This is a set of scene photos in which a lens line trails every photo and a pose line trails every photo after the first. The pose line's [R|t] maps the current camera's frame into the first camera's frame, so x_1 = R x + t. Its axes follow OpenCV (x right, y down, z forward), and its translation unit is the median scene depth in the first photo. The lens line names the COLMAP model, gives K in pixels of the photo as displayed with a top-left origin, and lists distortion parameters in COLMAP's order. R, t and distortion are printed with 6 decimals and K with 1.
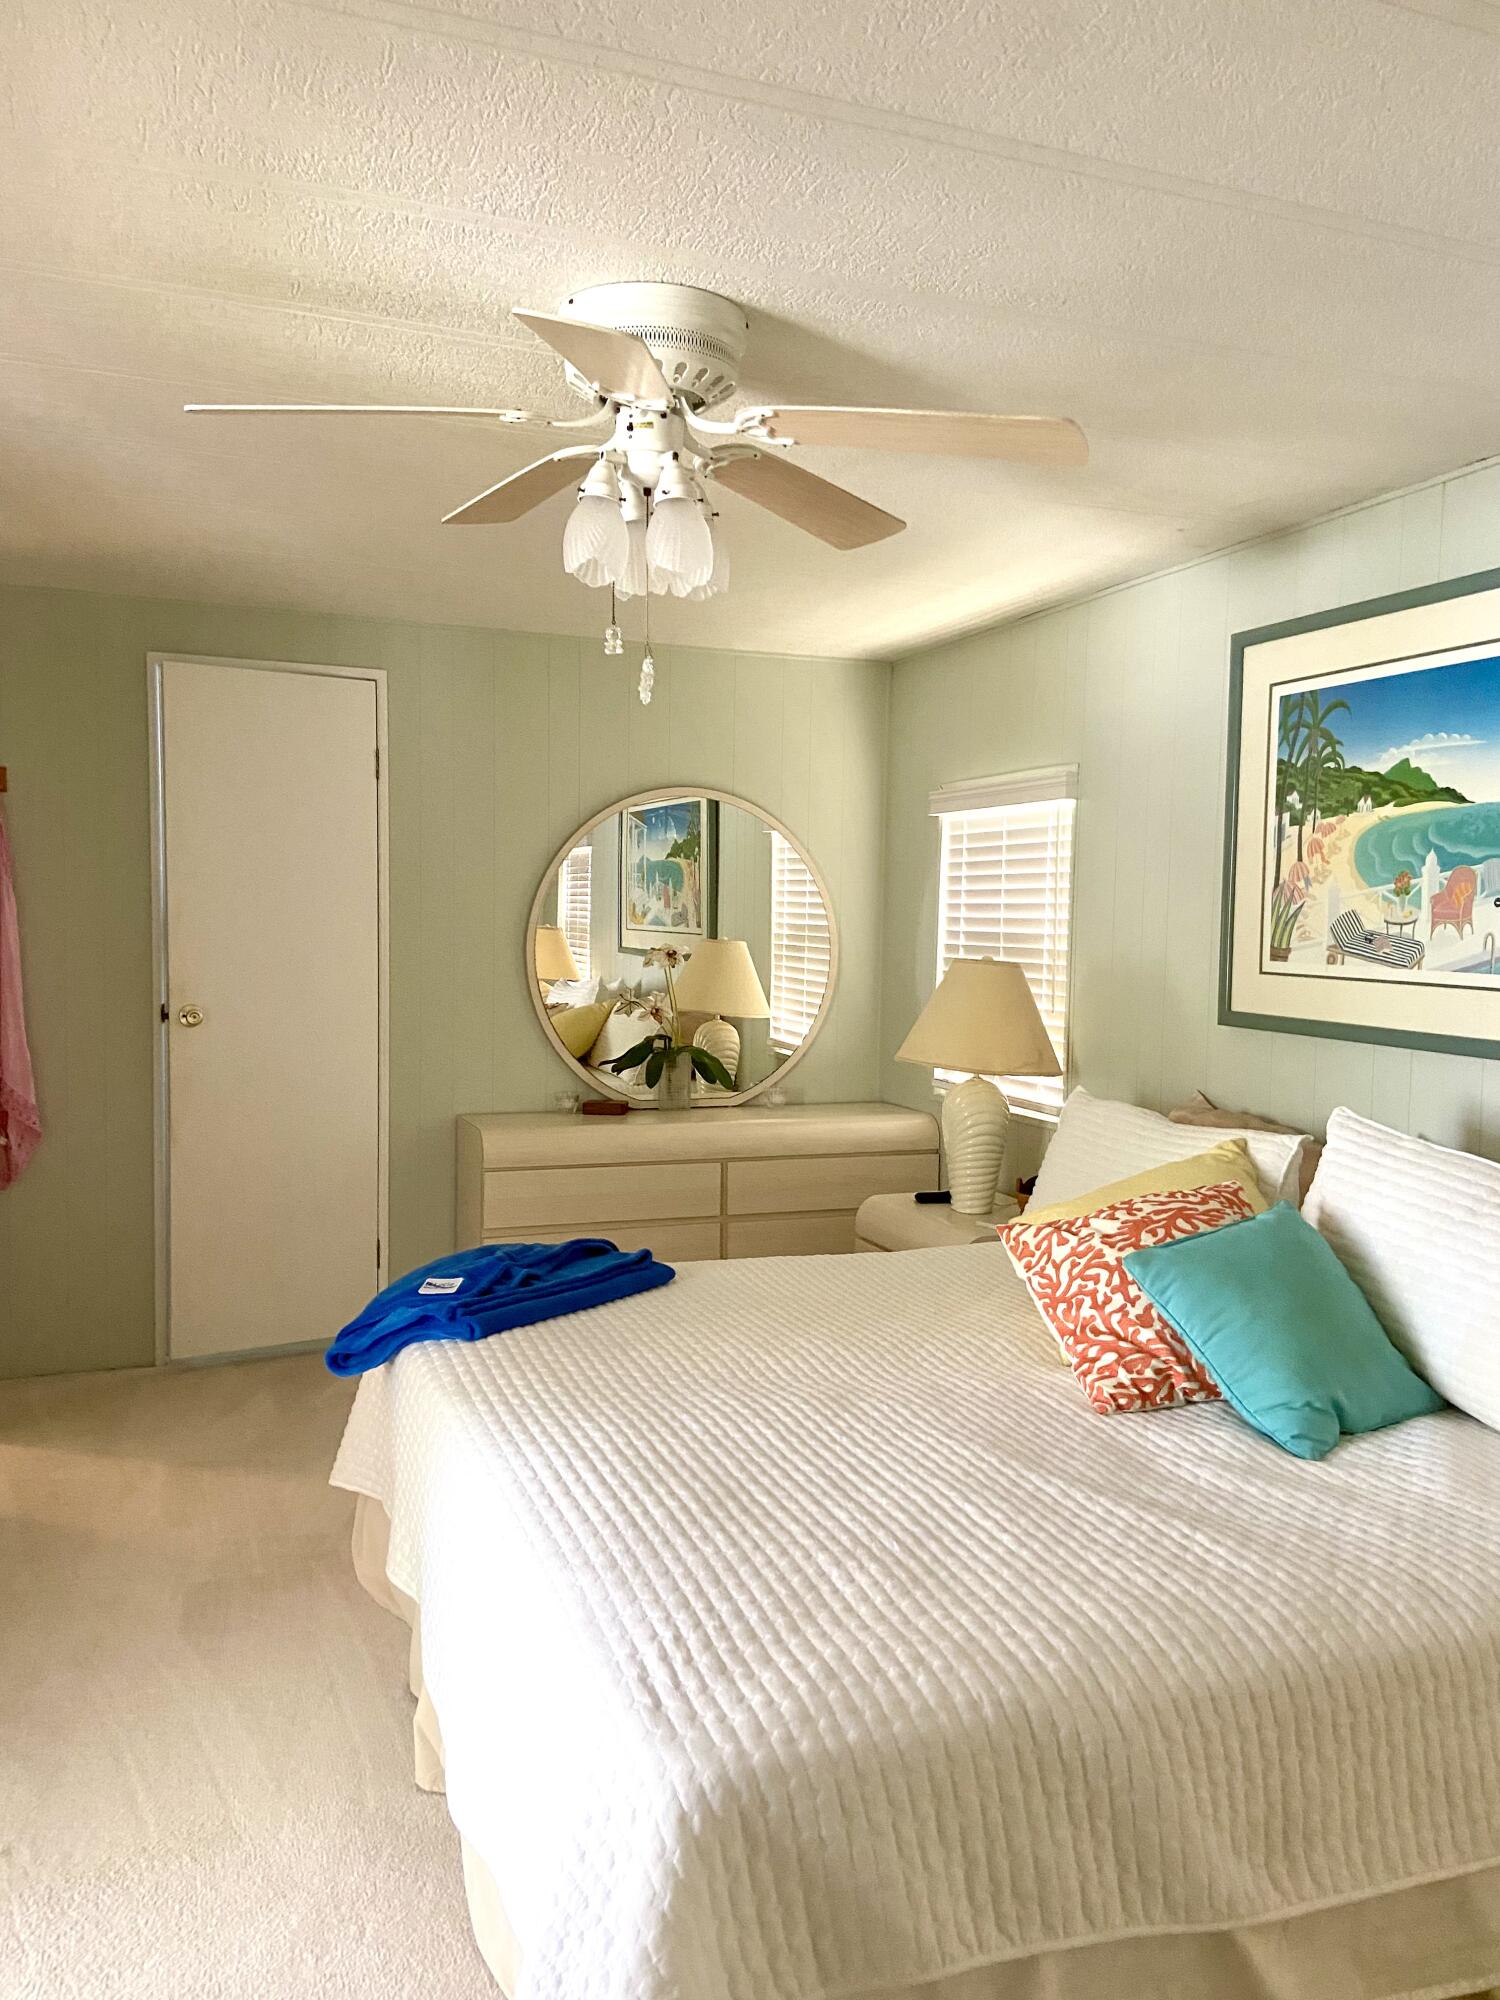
lens RADIAL K [[1515.0, 0, 749.1], [0, 1515.0, 999.9], [0, 0, 1]] dist [0.030166, -0.029255]
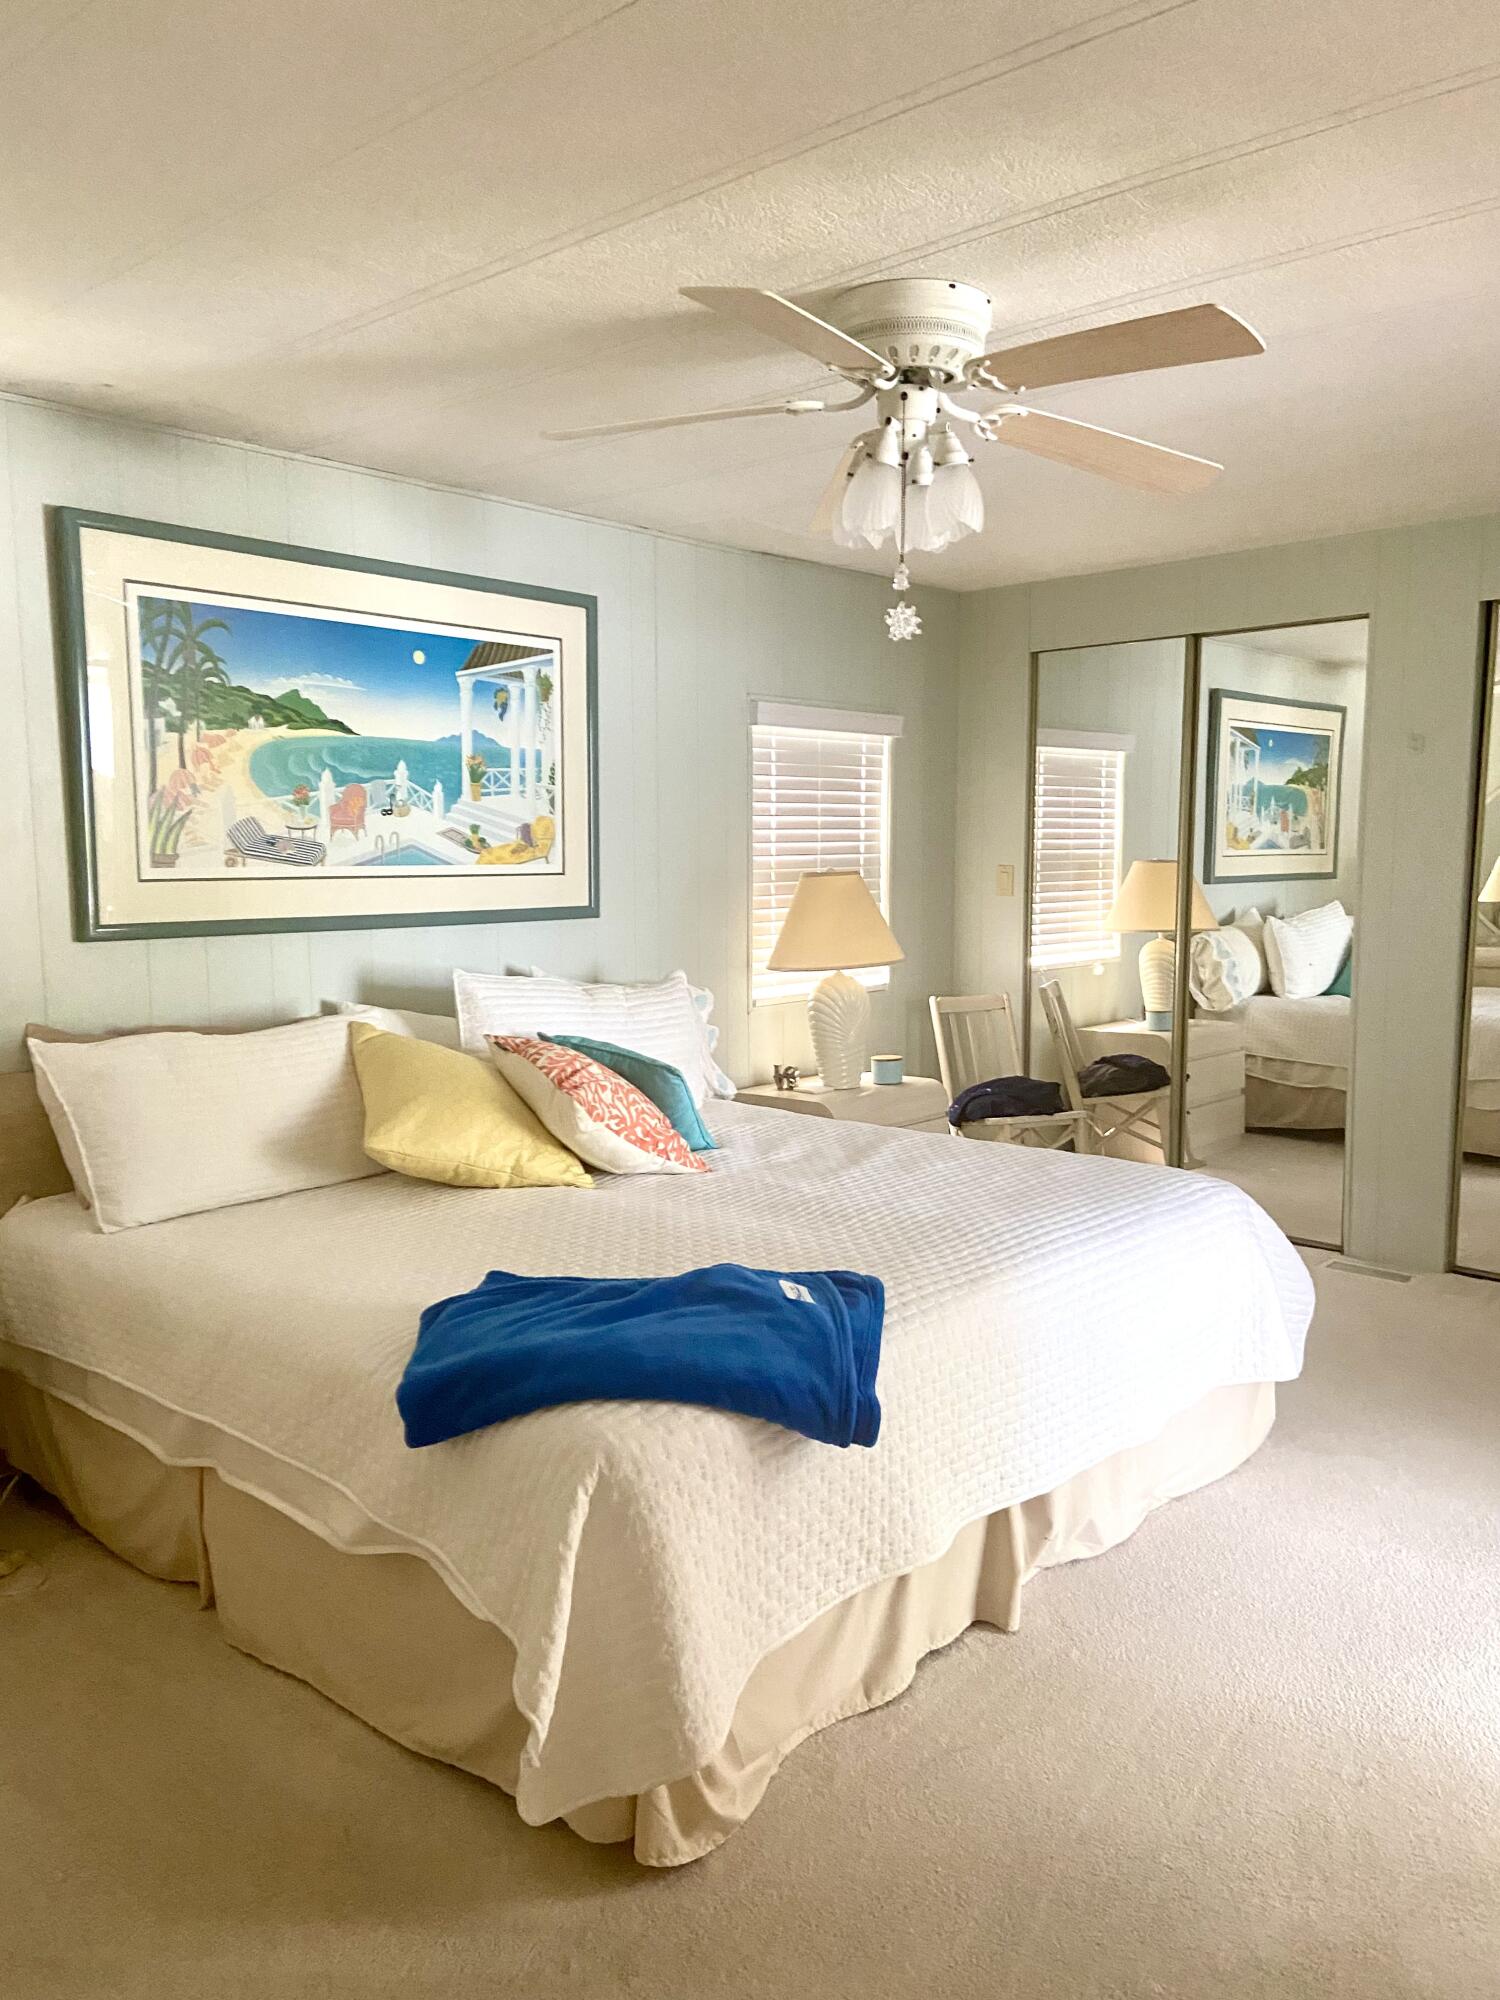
lens RADIAL K [[1515.0, 0, 748.1], [0, 1515.0, 1001.4], [0, 0, 1]] dist [0.030166, -0.029255]
pose [[-0.477198, -0.108744, 0.872042, -0.773591], [0.043991, 0.988114, 0.147292, -0.074267], [-0.877694, 0.108650, -0.466742, 1.229078]]
